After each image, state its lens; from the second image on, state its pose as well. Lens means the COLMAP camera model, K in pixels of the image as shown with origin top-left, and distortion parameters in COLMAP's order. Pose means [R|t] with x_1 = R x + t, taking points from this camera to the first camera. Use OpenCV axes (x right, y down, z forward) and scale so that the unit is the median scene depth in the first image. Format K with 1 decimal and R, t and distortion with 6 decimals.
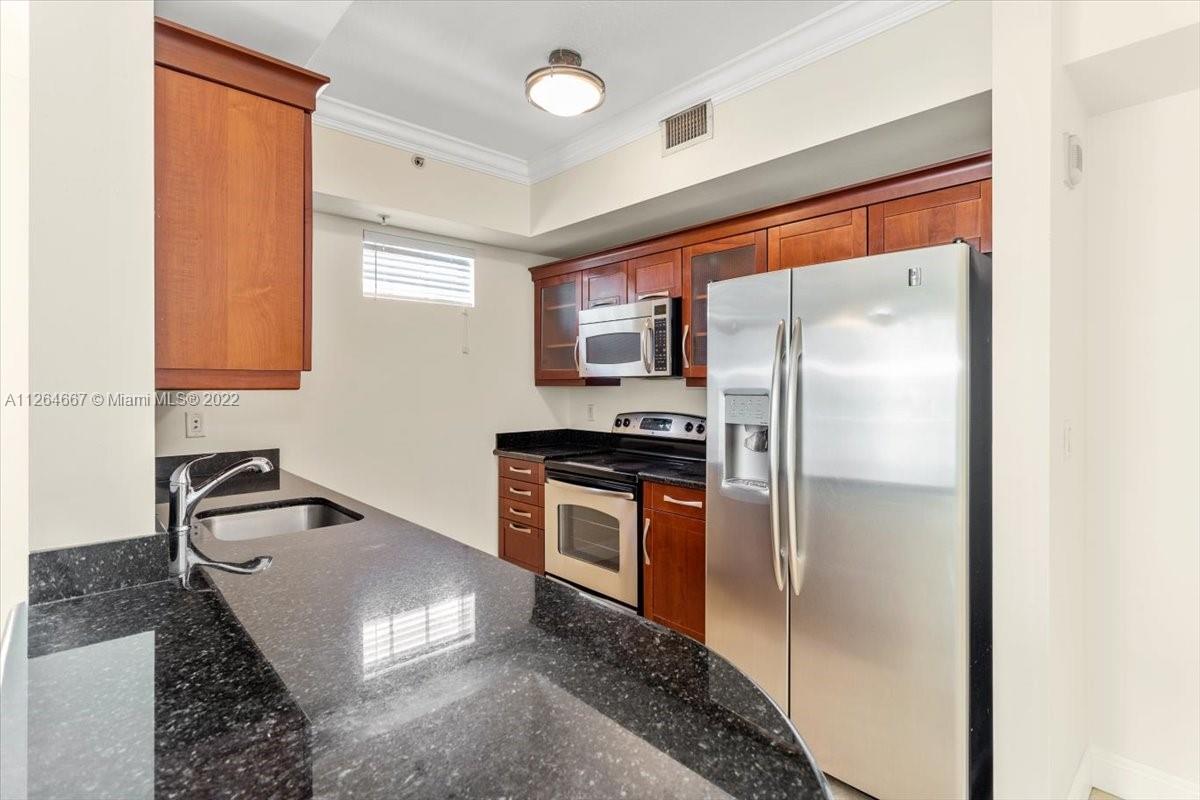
lens RADIAL K [[578.5, 0, 596.3], [0, 578.5, 396.3], [0, 0, 1]] dist [-0.005474, 0.000366]
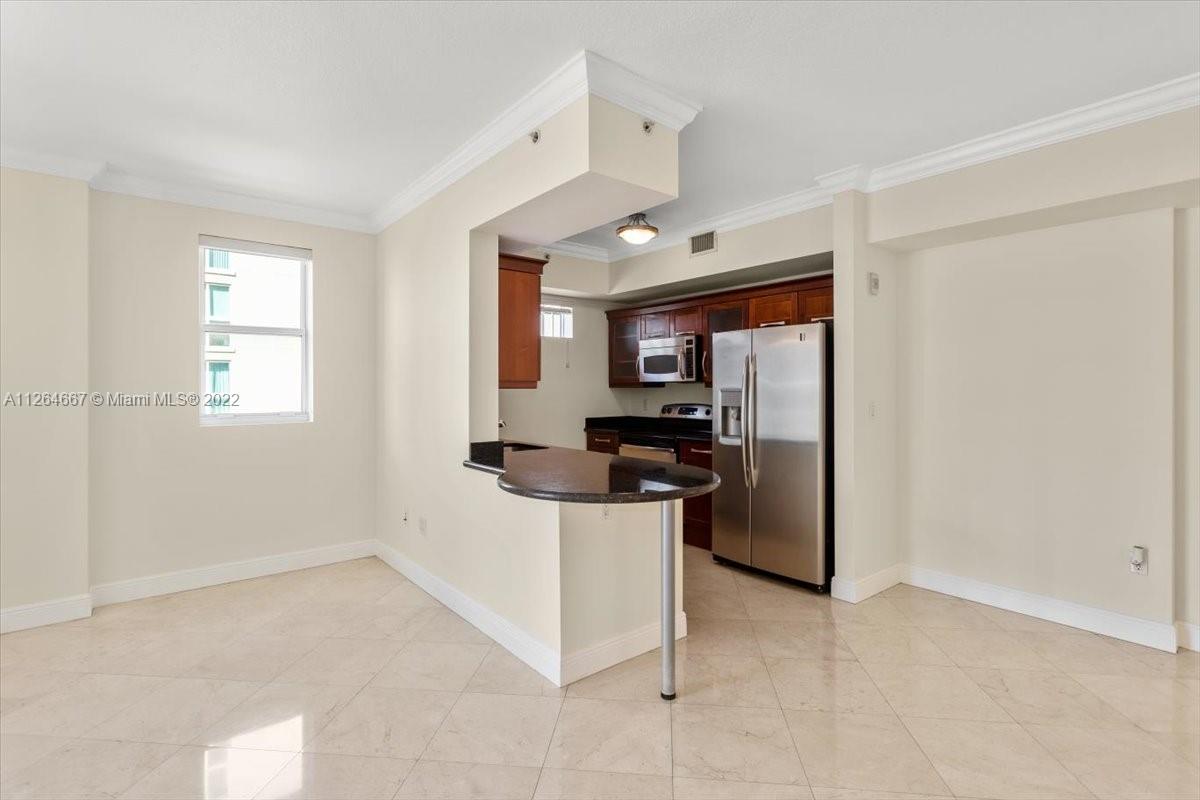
lens RADIAL K [[578.5, 0, 602.7], [0, 578.5, 389.4], [0, 0, 1]] dist [-0.005474, 0.000366]
pose [[0.998353, -0.000946, -0.057362, -0.044537], [-0.000062, 0.999846, -0.017571, 0.017388], [0.057370, 0.017546, 0.998199, -0.683120]]
